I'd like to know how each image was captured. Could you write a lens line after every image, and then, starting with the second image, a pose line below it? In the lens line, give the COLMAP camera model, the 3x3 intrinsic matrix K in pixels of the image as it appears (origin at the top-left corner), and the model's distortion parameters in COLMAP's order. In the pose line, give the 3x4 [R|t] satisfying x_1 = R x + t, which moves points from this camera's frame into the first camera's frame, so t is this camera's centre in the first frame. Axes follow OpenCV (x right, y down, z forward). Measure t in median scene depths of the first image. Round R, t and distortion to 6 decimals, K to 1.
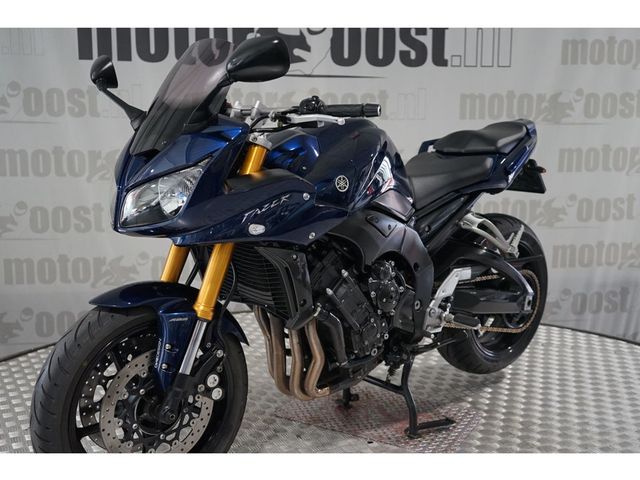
lens RADIAL K [[749.0, 0, 313.5], [0, 749.0, 257.9], [0, 0, 1]] dist [0.003050, 0.000000]
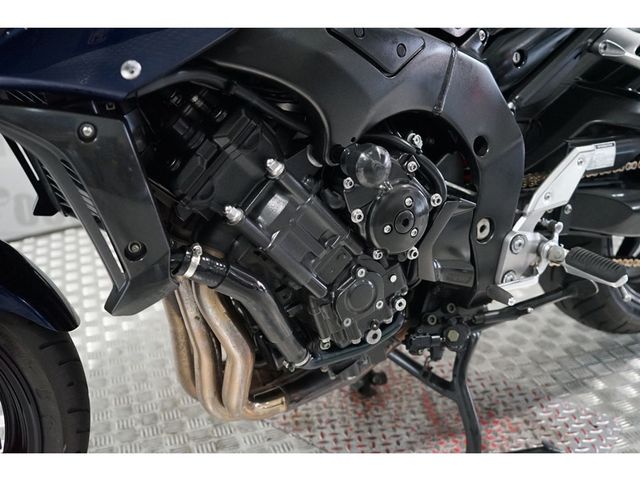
lens RADIAL K [[749.0, 0, 317.7], [0, 749.0, 244.4], [0, 0, 1]] dist [0.003050, 0.000000]
pose [[0.982653, 0.027169, -0.183453, 0.121930], [0.005516, 0.984490, 0.175352, -0.008267], [0.185372, -0.173322, 0.967262, 0.531444]]
